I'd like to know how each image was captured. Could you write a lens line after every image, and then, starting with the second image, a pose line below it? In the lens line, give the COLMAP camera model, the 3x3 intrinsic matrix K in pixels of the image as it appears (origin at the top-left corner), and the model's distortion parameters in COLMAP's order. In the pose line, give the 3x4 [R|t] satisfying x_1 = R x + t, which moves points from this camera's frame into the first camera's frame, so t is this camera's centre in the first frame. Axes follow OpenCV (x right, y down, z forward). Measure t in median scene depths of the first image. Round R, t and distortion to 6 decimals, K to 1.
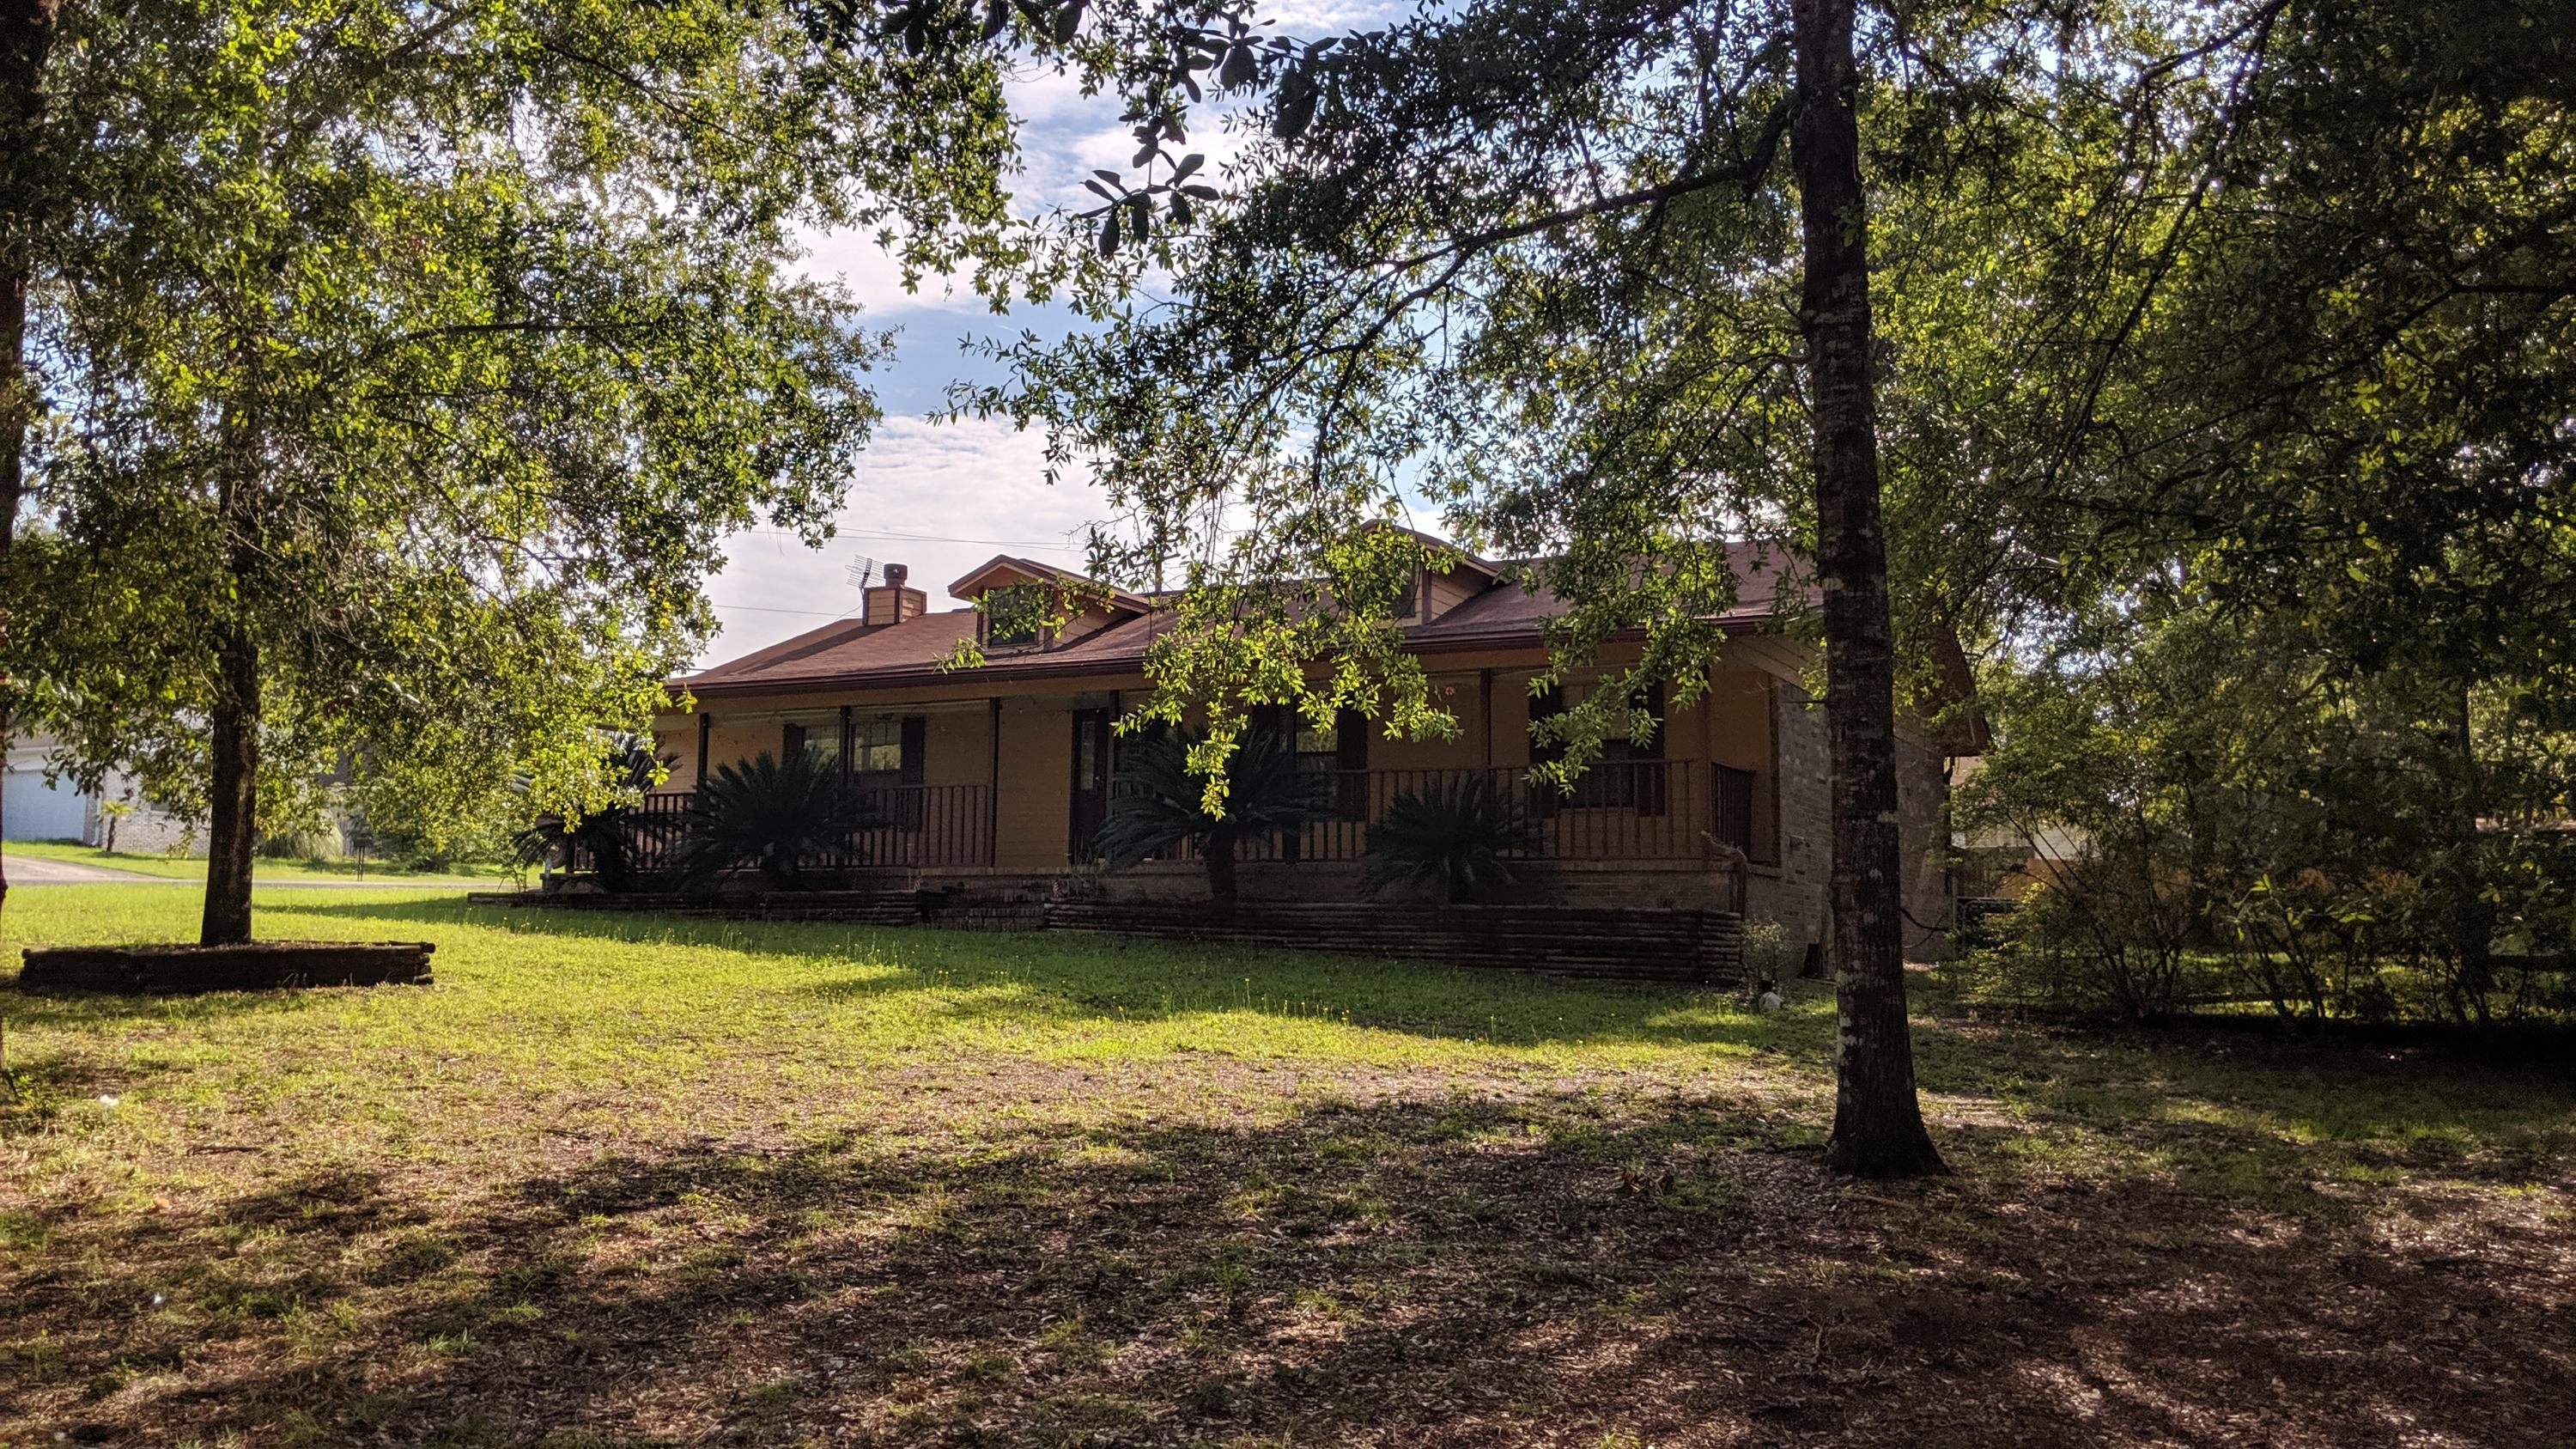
lens RADIAL K [[2056.2, 0, 1301.6], [0, 2056.2, 742.2], [0, 0, 1]] dist [0.109775, -0.203663]
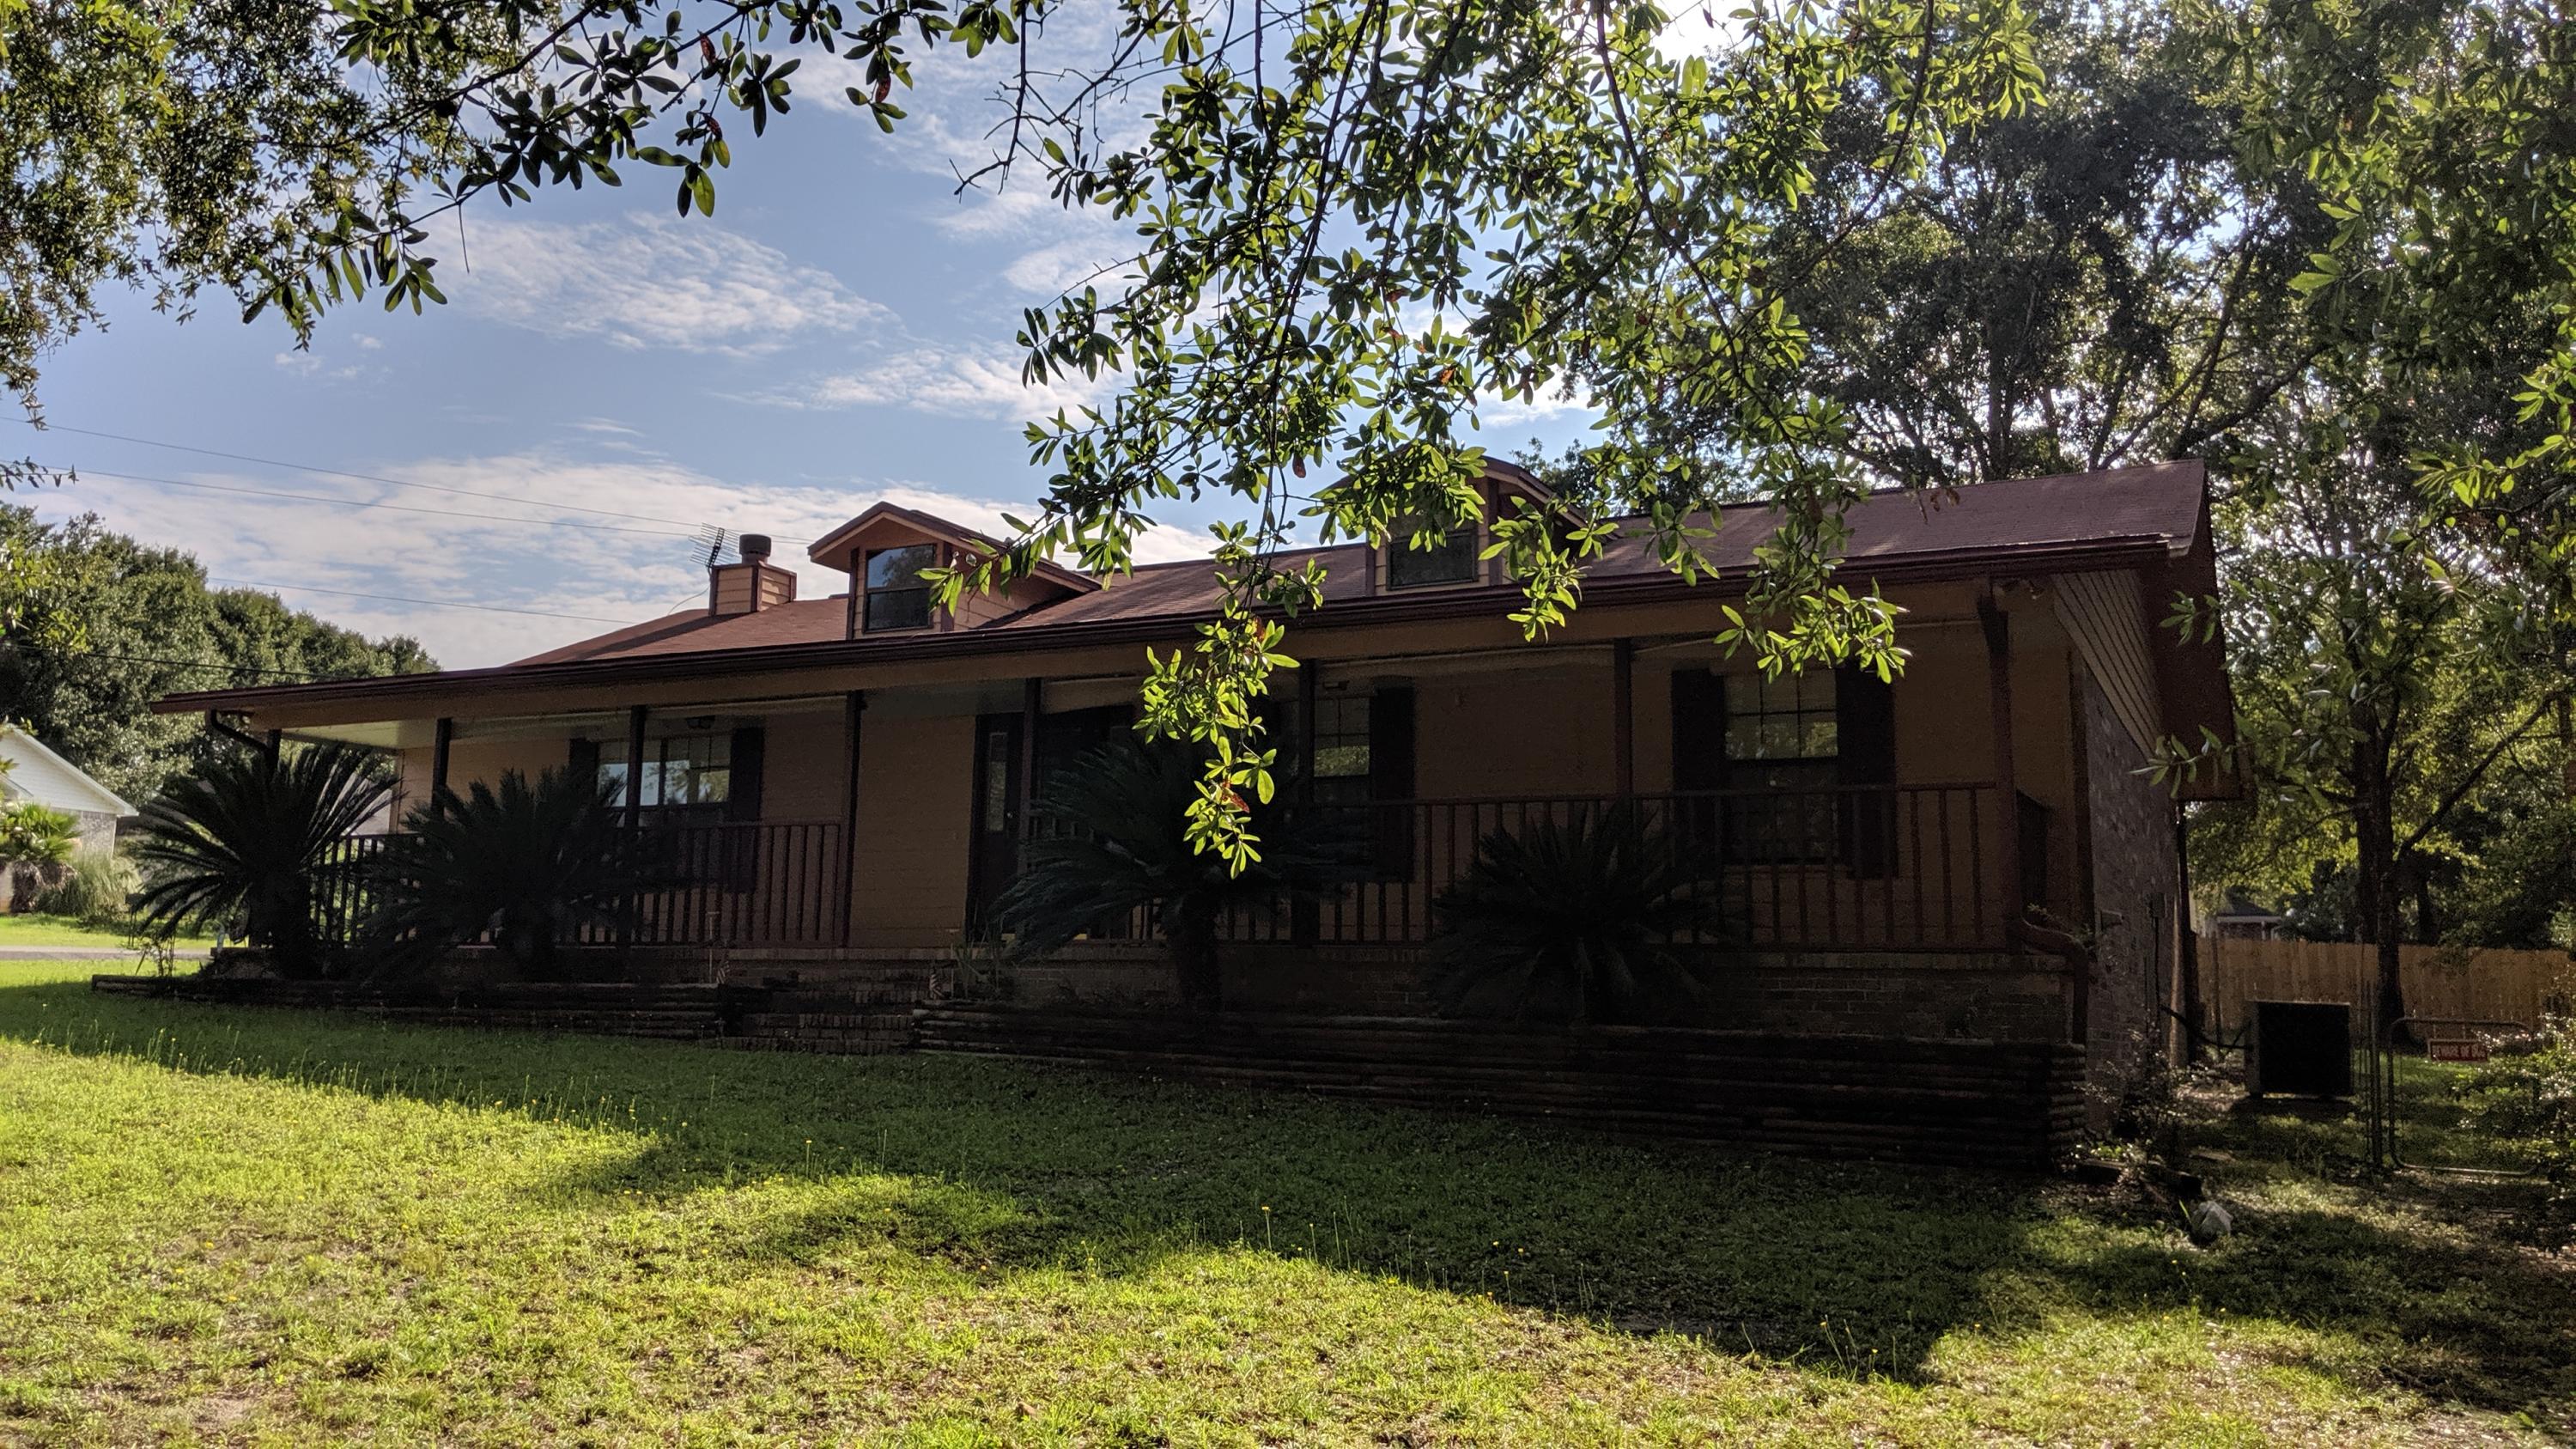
lens RADIAL K [[2056.2, 0, 1301.6], [0, 2056.2, 742.2], [0, 0, 1]] dist [0.109775, -0.203663]
pose [[0.999717, 0.009654, 0.021723, -0.017863], [-0.009014, 0.999528, -0.029369, 0.012455], [-0.021996, 0.029165, 0.999333, 0.319560]]
